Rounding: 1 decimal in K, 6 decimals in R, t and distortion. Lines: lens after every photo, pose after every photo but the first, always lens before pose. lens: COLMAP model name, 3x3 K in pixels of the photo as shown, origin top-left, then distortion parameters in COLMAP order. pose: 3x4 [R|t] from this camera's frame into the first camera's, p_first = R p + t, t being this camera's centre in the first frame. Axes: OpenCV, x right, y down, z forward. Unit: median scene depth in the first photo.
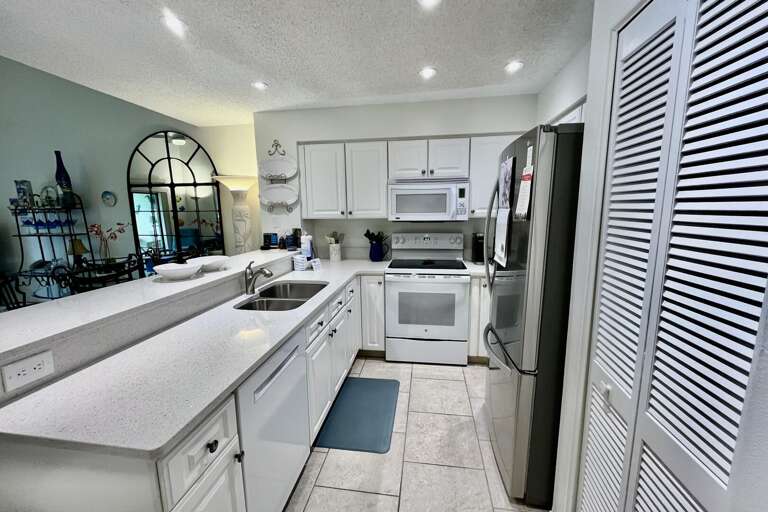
lens RADIAL K [[308.8, 0, 386.1], [0, 308.8, 256.0], [0, 0, 1]] dist [0.001694, 0.000199]
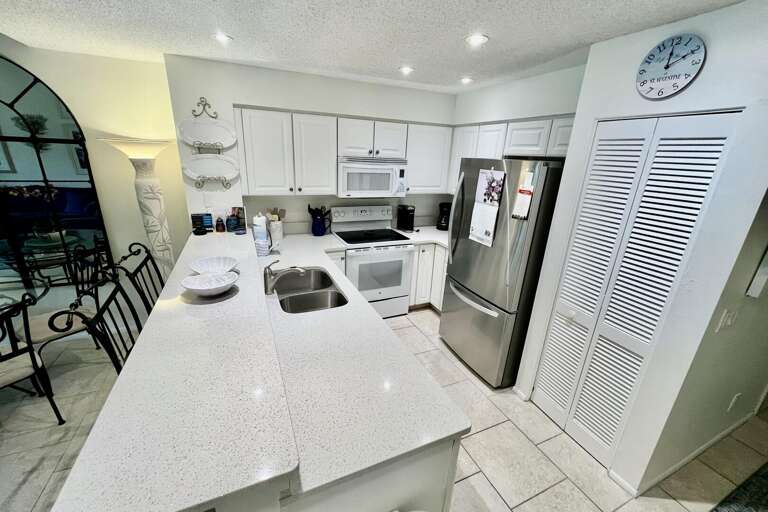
lens RADIAL K [[308.8, 0, 382.7], [0, 308.8, 256.2], [0, 0, 1]] dist [0.001694, 0.000199]
pose [[0.844563, -0.119963, 0.521846, -0.433874], [0.025090, 0.982376, 0.185225, -0.109538], [-0.534869, -0.143341, 0.832688, 0.027607]]
